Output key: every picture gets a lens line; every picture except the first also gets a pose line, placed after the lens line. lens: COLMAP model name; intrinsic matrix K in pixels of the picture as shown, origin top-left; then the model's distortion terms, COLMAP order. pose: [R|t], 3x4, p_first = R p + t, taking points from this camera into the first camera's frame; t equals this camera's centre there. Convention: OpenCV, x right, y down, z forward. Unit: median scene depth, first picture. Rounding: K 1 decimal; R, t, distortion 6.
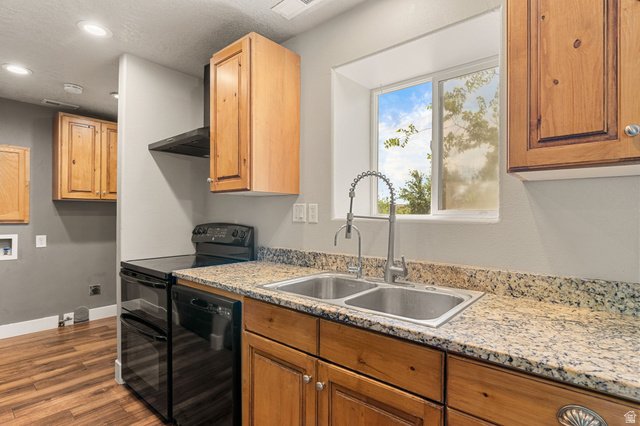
lens RADIAL K [[325.4, 0, 321.7], [0, 325.4, 214.9], [0, 0, 1]] dist [-0.003168, -0.000431]
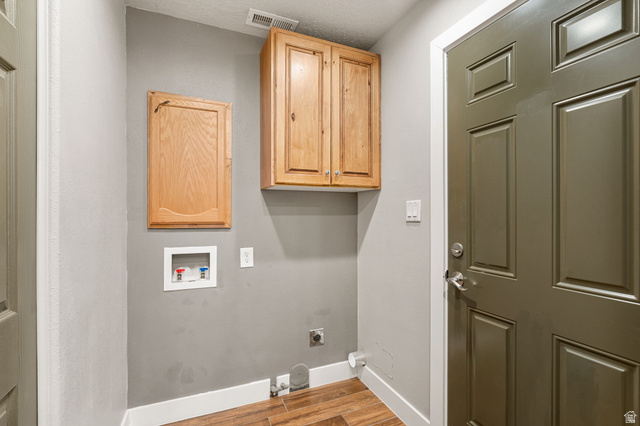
lens RADIAL K [[302.9, 0, 322.0], [0, 302.9, 214.4], [0, 0, 1]] dist [-0.003583, -0.000324]
pose [[0.893832, -0.004118, -0.448383, -0.506901], [0.004874, 0.999988, 0.000531, 0.001271], [0.448376, -0.002660, 0.893841, 0.582198]]
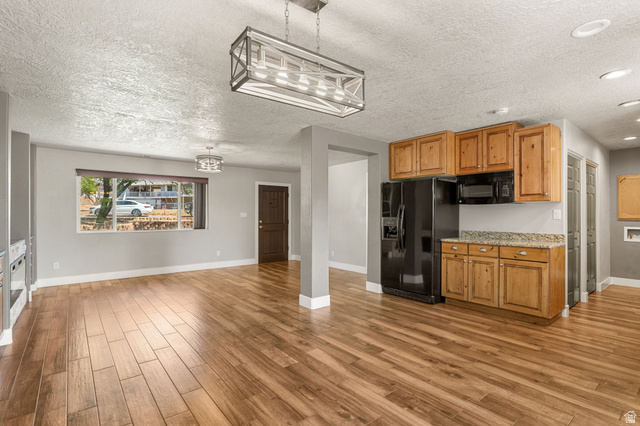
lens RADIAL K [[302.9, 0, 322.0], [0, 302.9, 214.4], [0, 0, 1]] dist [-0.003583, -0.000324]
pose [[-0.181672, -0.007173, -0.983333, 0.868731], [0.005756, 0.999949, -0.008358, -0.001162], [0.983342, -0.007178, -0.181622, -0.348611]]
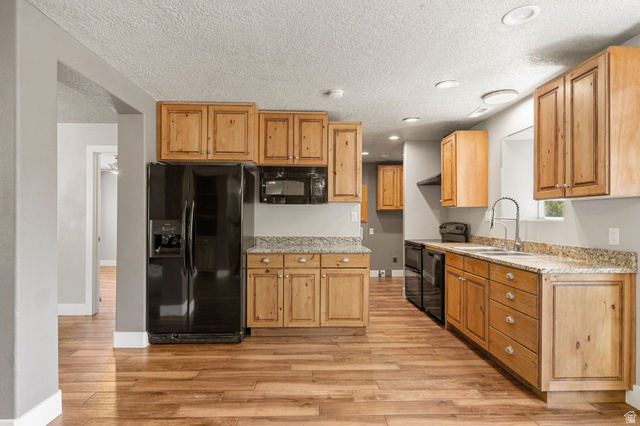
lens RADIAL K [[324.5, 0, 316.3], [0, 324.5, 217.5], [0, 0, 1]] dist [-0.006025, -0.000019]
pose [[0.661911, -0.004401, -0.749570, 0.413079], [0.004721, 0.999987, -0.001703, -0.001444], [0.749568, -0.002412, 0.661923, -0.586420]]
